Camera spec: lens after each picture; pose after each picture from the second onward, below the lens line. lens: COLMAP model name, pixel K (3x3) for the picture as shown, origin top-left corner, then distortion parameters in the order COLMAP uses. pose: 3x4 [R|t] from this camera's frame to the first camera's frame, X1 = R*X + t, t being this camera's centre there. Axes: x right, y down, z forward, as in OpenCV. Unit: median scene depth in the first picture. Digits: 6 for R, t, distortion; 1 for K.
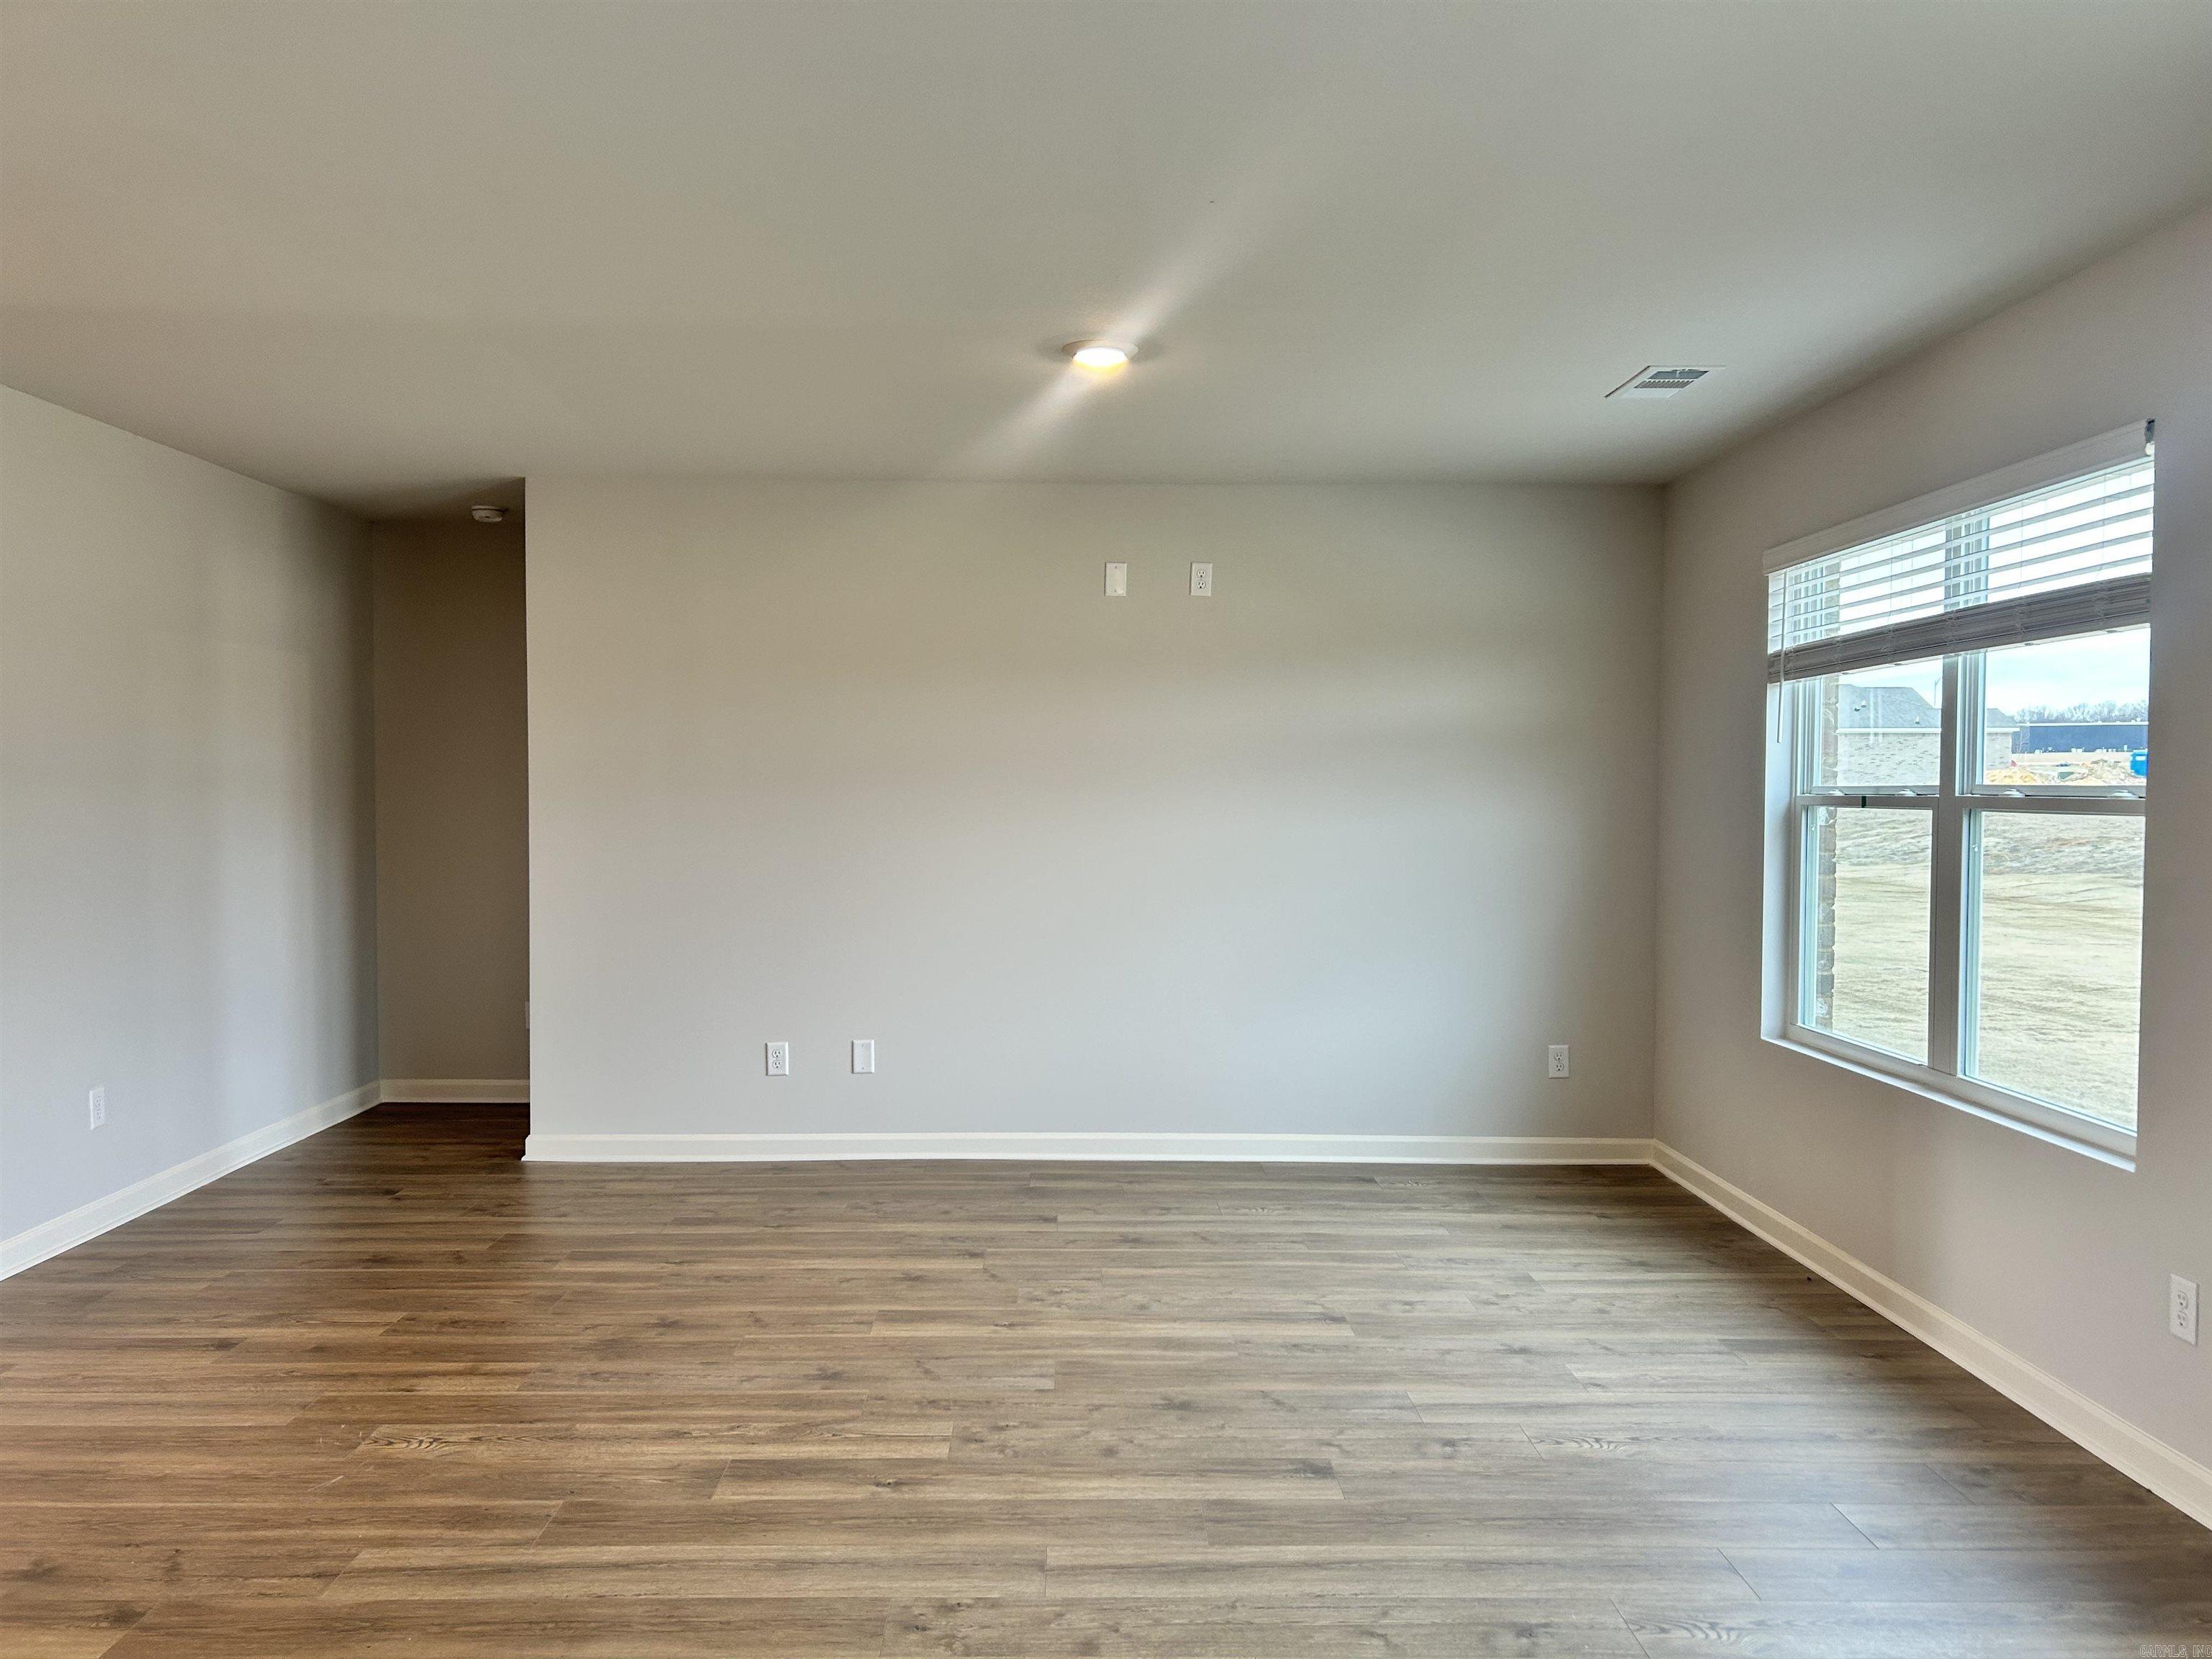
lens RADIAL K [[1669.5, 0, 1103.0], [0, 1669.5, 851.2], [0, 0, 1]] dist [0.049220, -0.056340]
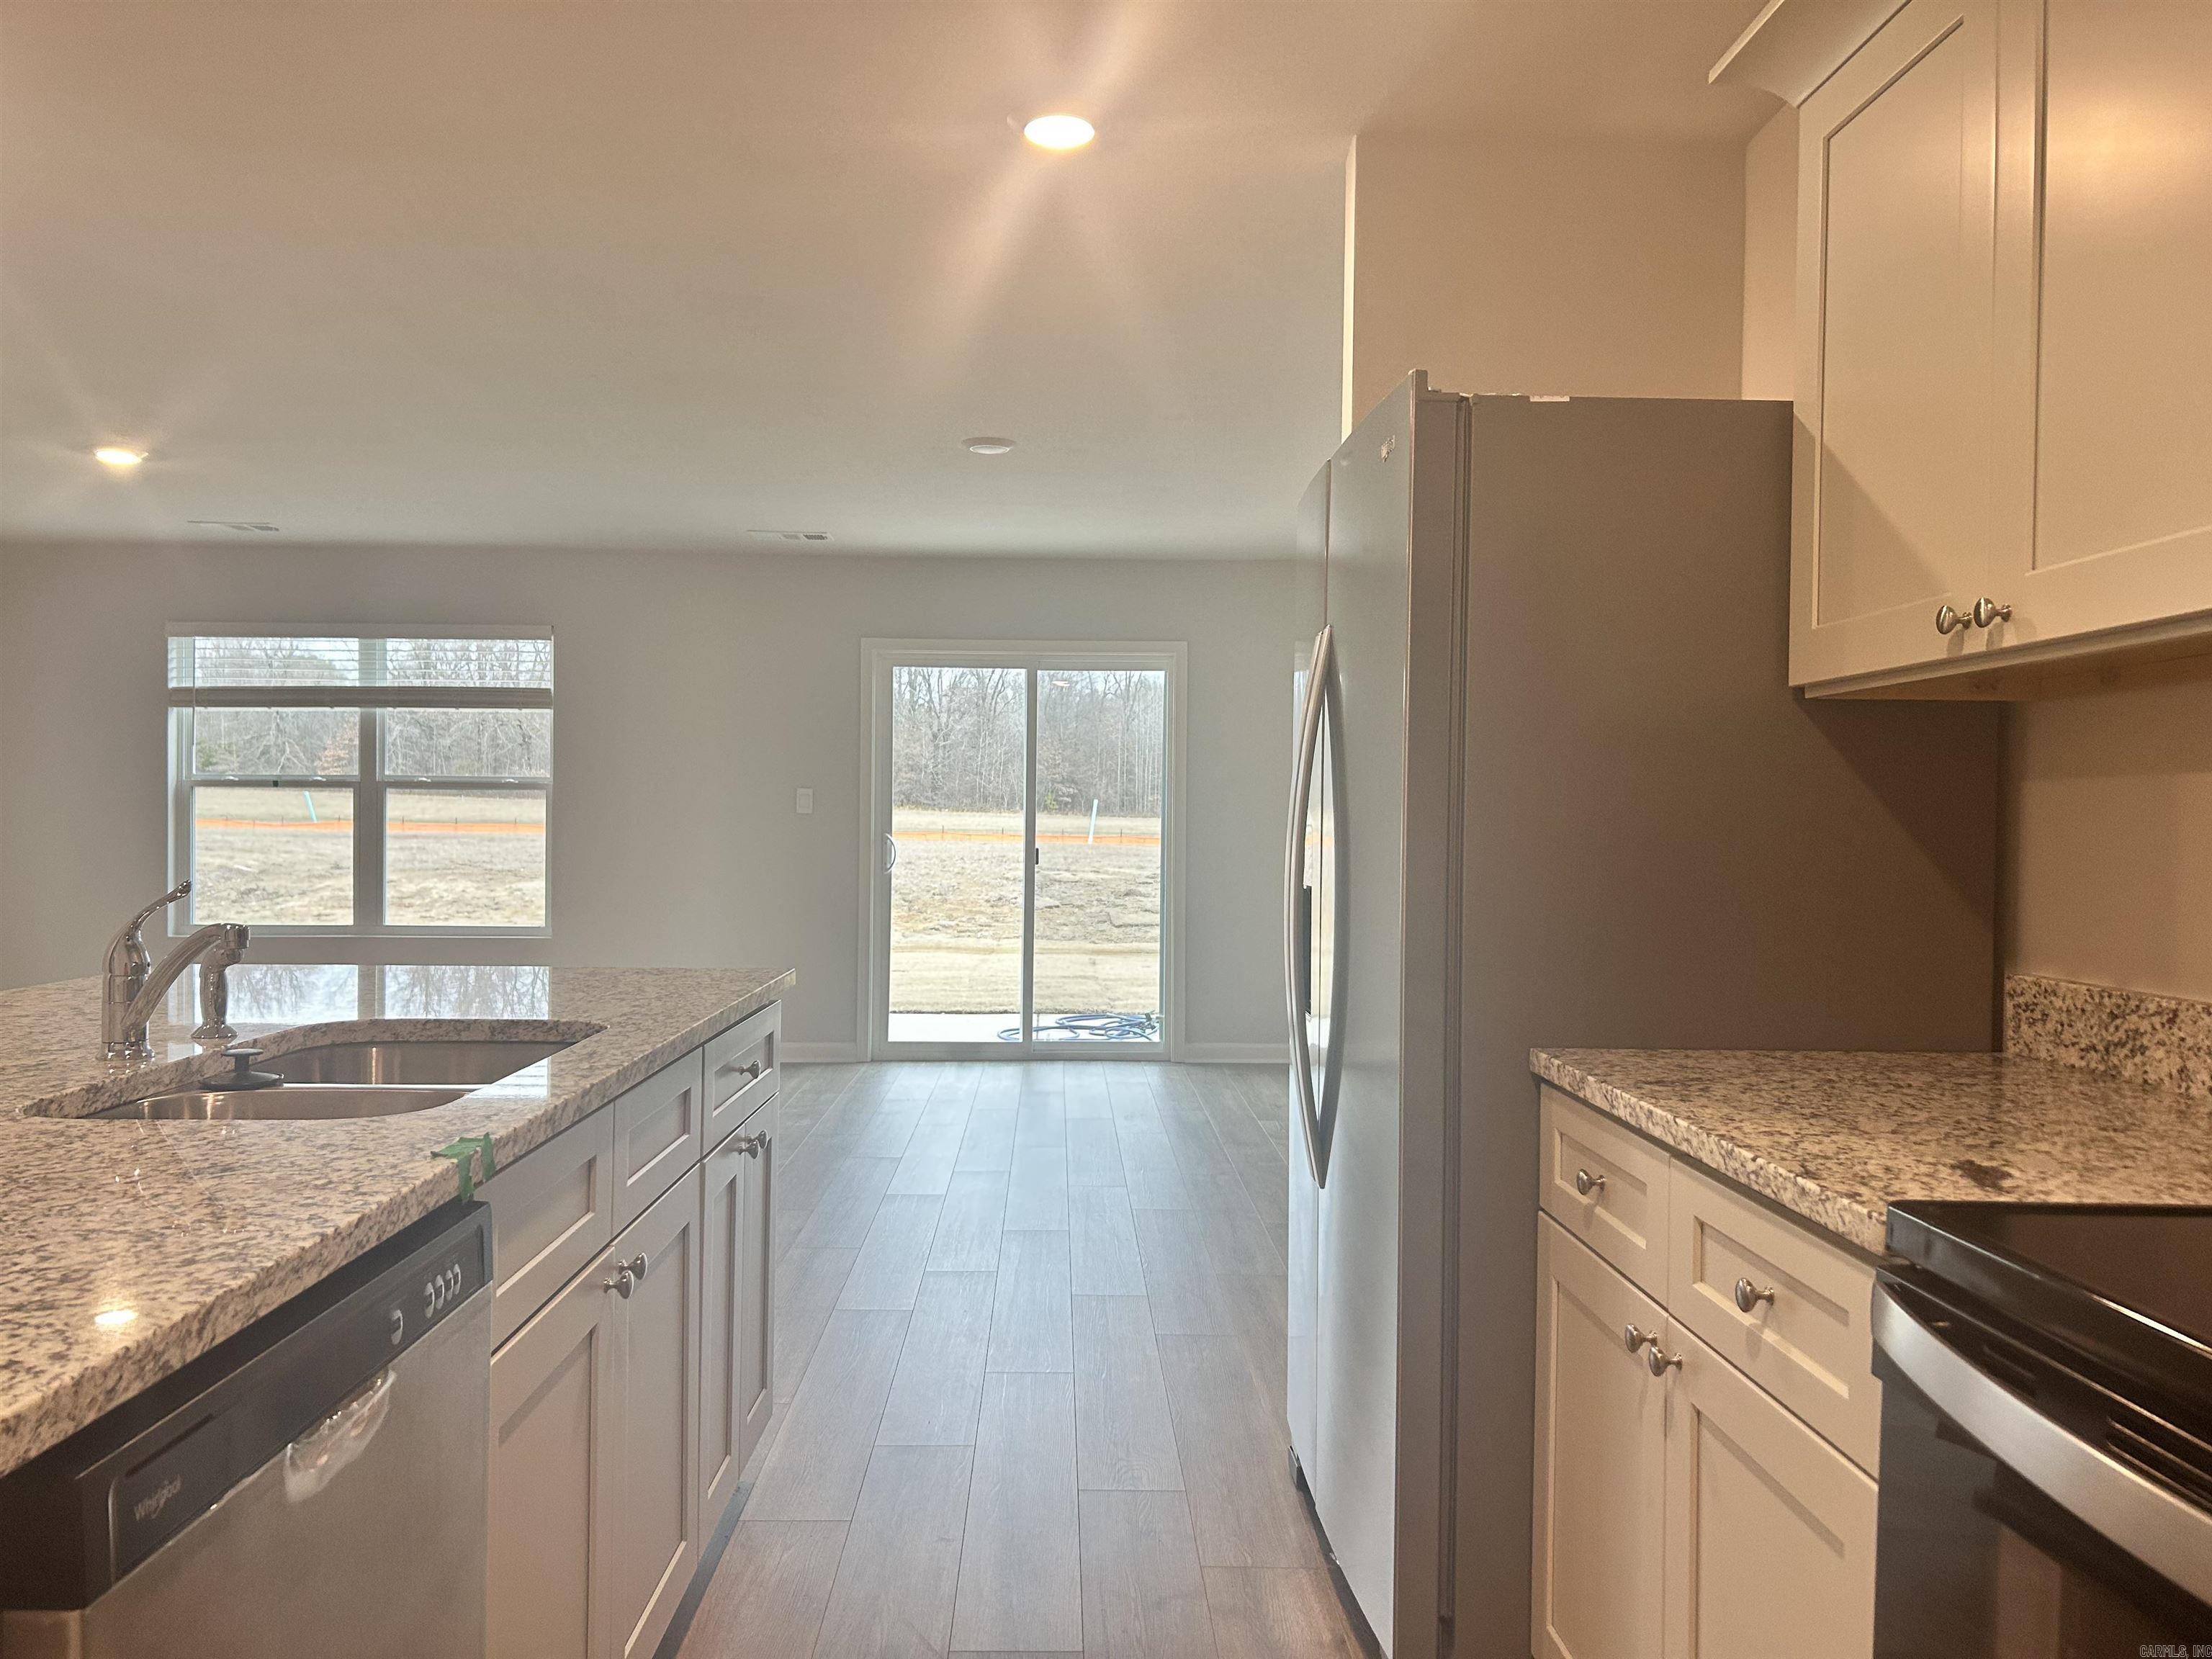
lens RADIAL K [[1669.5, 0, 1110.1], [0, 1669.5, 850.7], [0, 0, 1]] dist [0.049220, -0.056340]
pose [[-0.012814, -0.024361, 0.999621, -1.388251], [0.030760, 0.999220, 0.024746, 0.024932], [-0.999445, 0.031065, -0.012055, 0.180223]]
